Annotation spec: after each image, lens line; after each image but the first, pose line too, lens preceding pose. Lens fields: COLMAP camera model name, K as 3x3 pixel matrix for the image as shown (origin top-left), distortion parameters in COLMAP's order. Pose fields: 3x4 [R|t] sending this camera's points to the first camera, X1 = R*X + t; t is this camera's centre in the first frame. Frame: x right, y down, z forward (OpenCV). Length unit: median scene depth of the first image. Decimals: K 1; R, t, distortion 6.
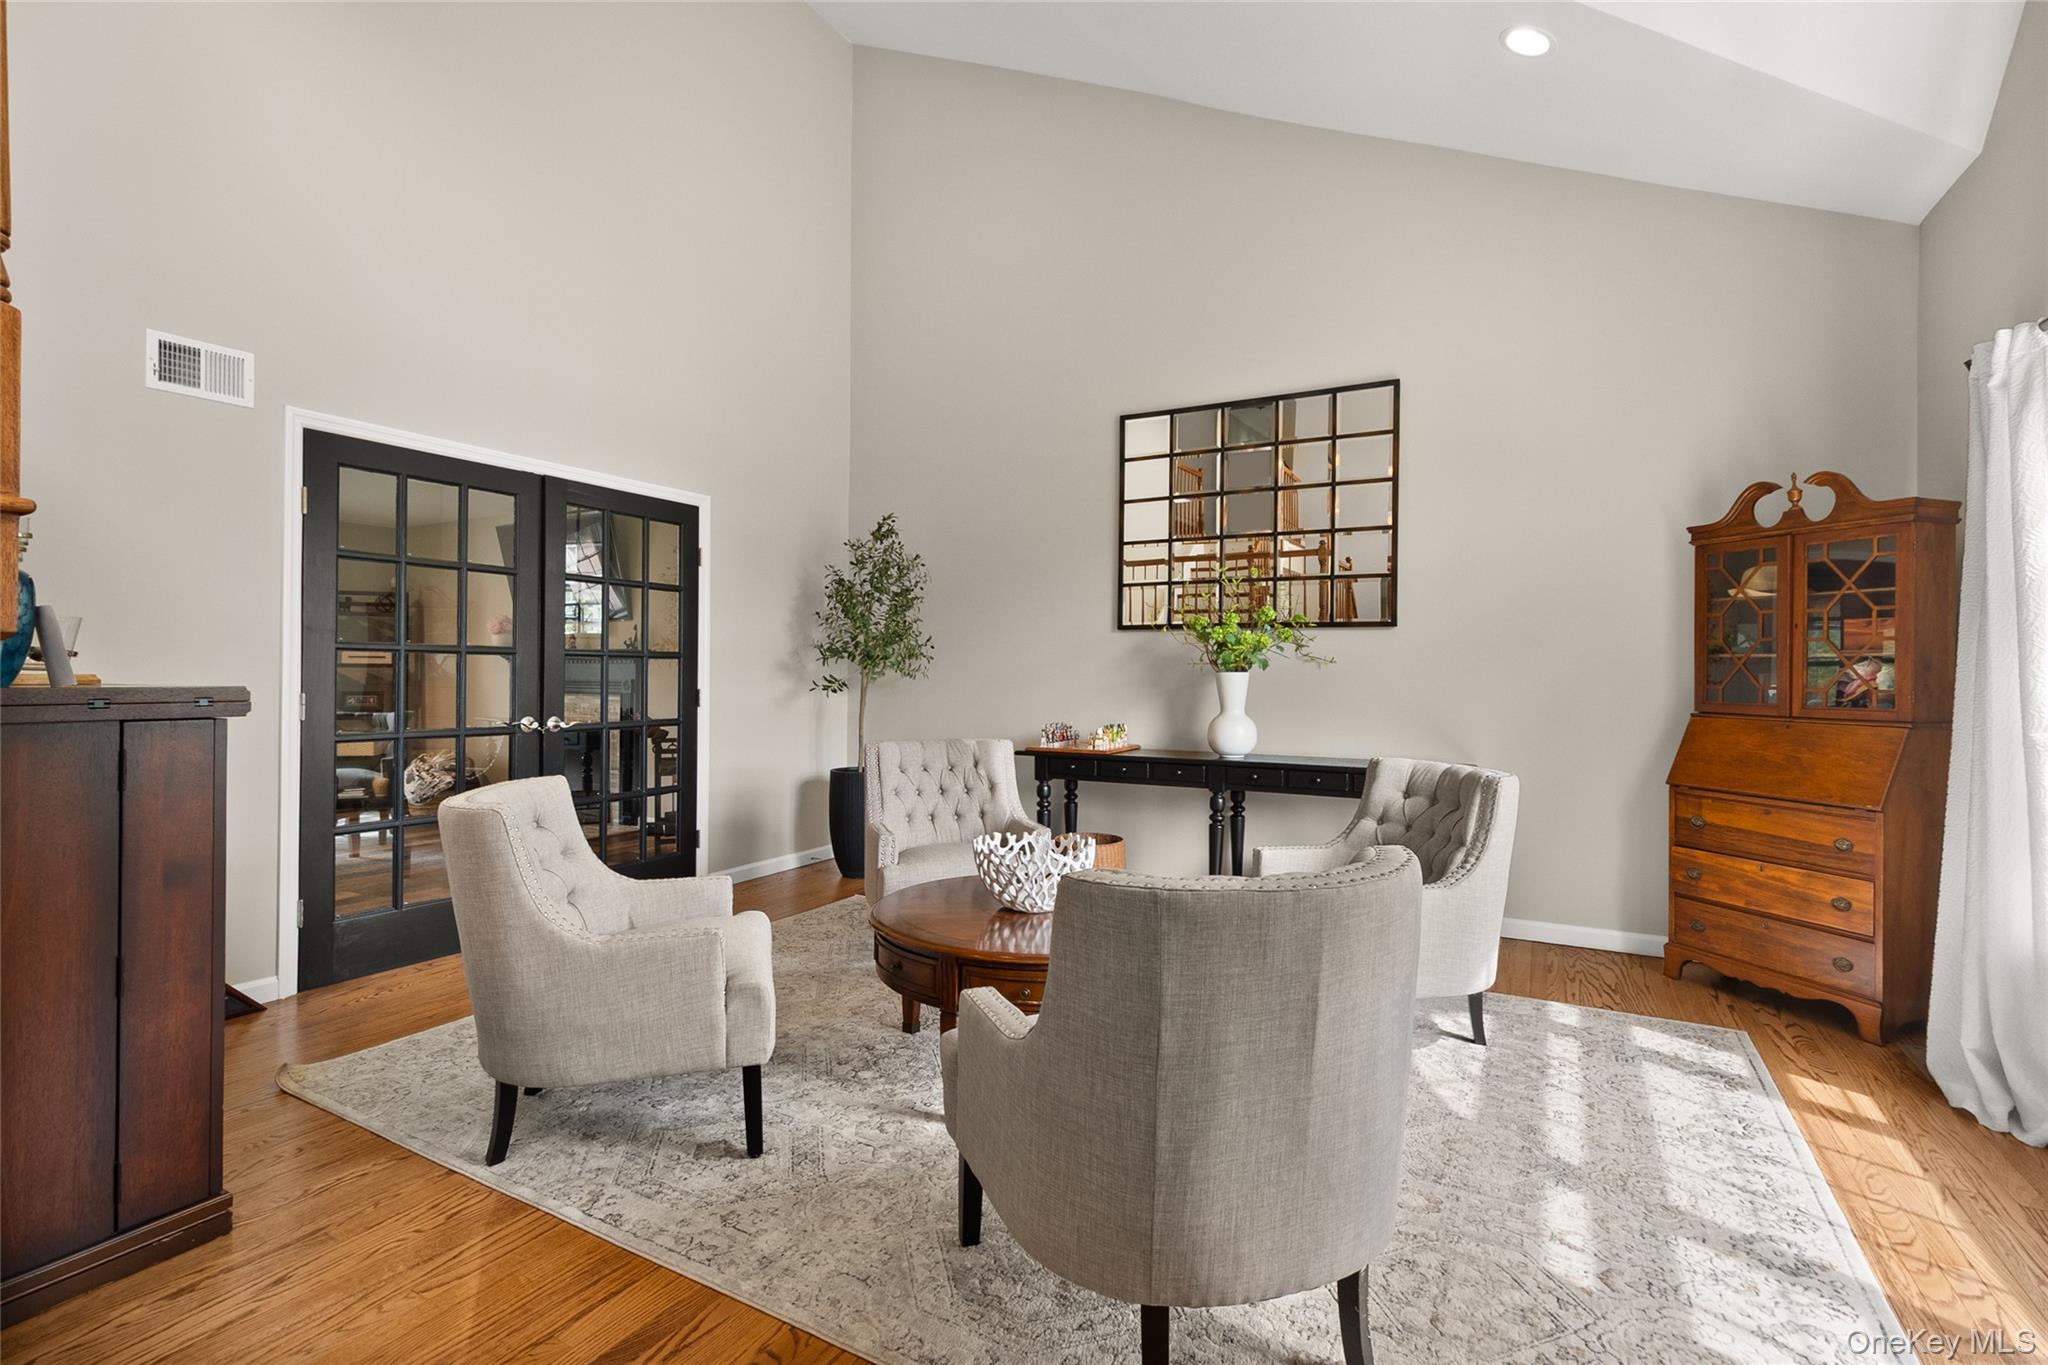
lens RADIAL K [[953.8, 0, 1025.2], [0, 953.8, 672.8], [0, 0, 1]] dist [-0.001847, -0.000114]
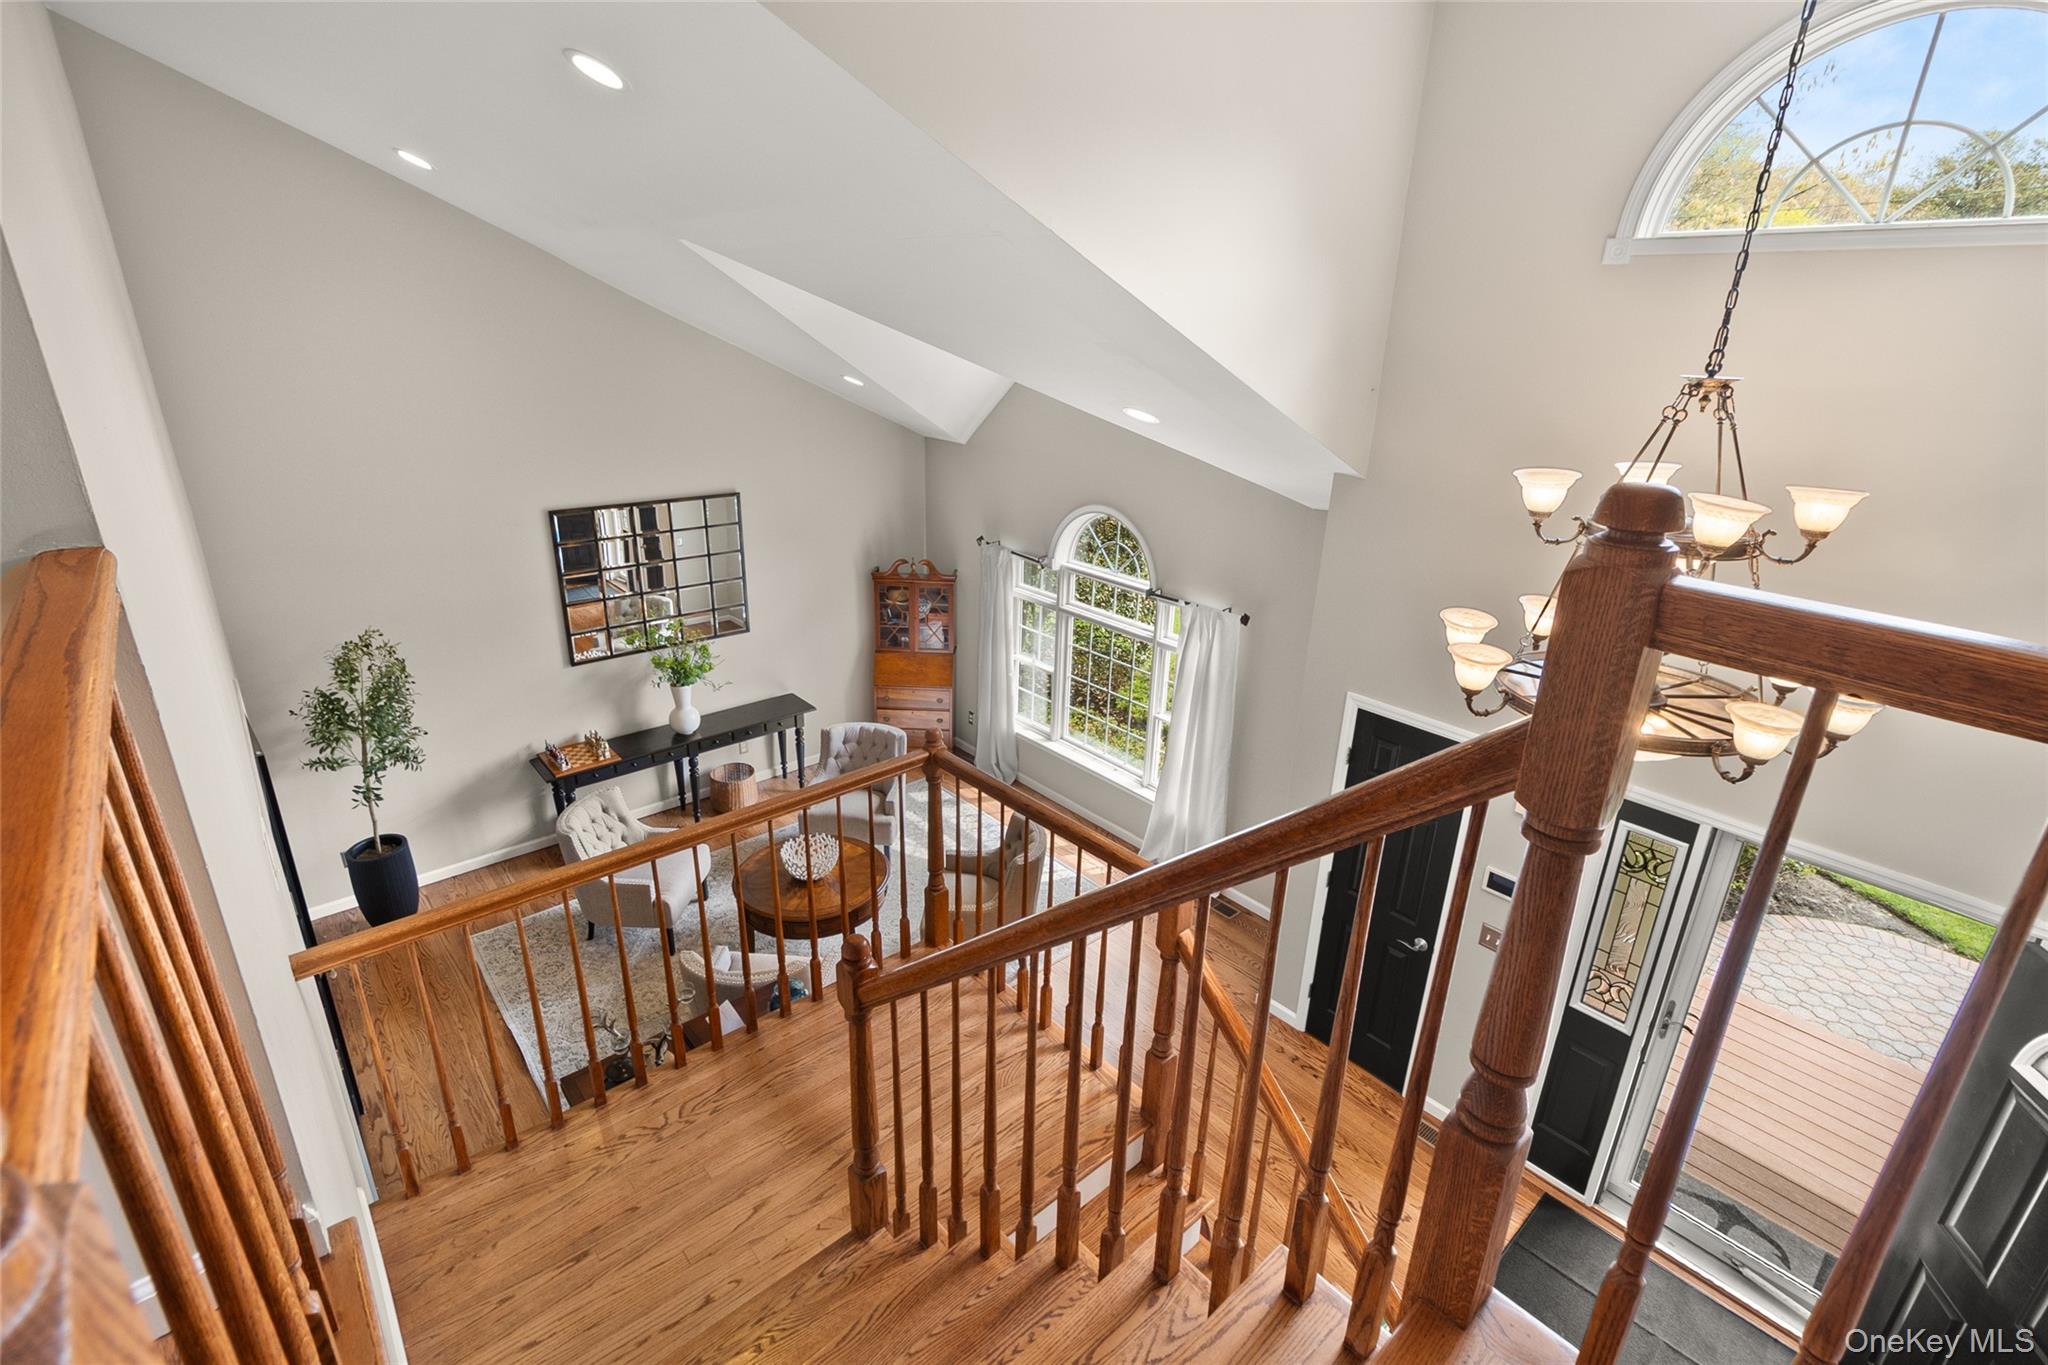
lens RADIAL K [[953.8, 0, 1024.4], [0, 953.8, 681.1], [0, 0, 1]] dist [-0.001847, -0.000114]
pose [[0.348386, -0.336344, 0.874929, -1.022279], [-0.018950, 0.930687, 0.365325, -0.624377], [-0.937160, -0.143854, 0.317864, -0.060450]]
